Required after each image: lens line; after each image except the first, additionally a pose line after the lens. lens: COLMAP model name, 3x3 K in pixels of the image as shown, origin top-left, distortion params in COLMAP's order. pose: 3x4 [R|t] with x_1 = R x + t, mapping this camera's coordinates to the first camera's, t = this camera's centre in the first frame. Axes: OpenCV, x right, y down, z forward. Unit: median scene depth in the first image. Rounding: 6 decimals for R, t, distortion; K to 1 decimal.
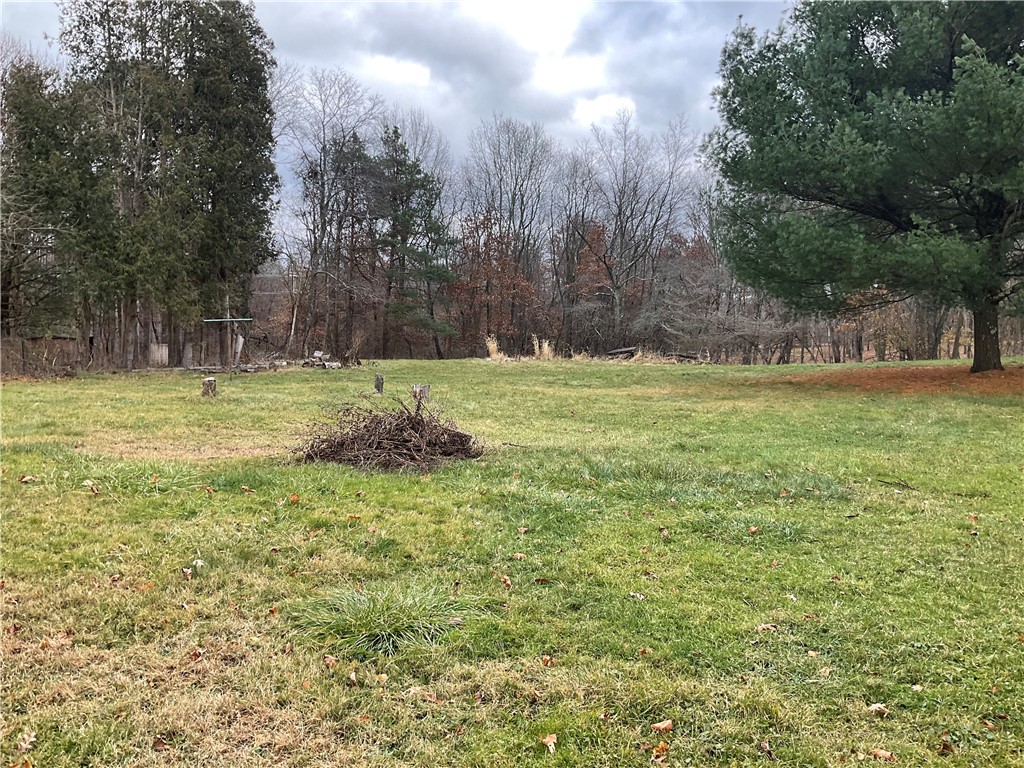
lens RADIAL K [[867.7, 0, 510.3], [0, 867.7, 382.2], [0, 0, 1]] dist [0.070893, -0.087753]
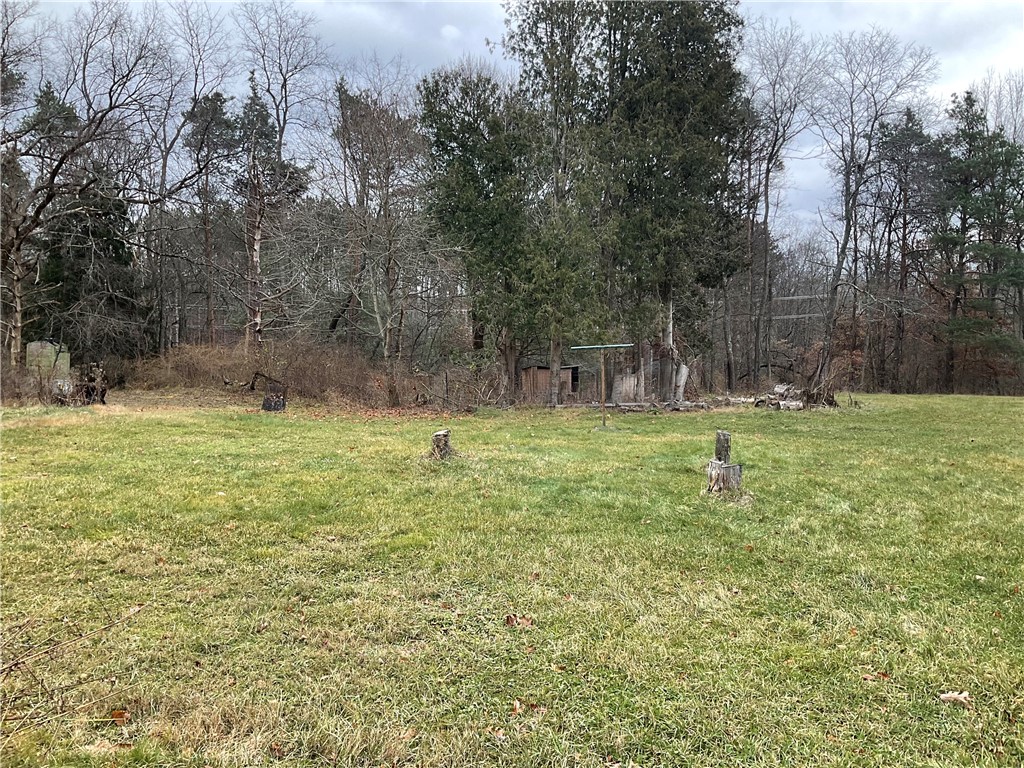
lens RADIAL K [[867.7, 0, 504.5], [0, 867.7, 383.7], [0, 0, 1]] dist [0.070893, -0.087753]
pose [[0.784835, 0.009446, -0.619633, 0.046835], [-0.028365, 0.999383, -0.020693, -0.012916], [0.619056, 0.033816, 0.784619, 0.240727]]
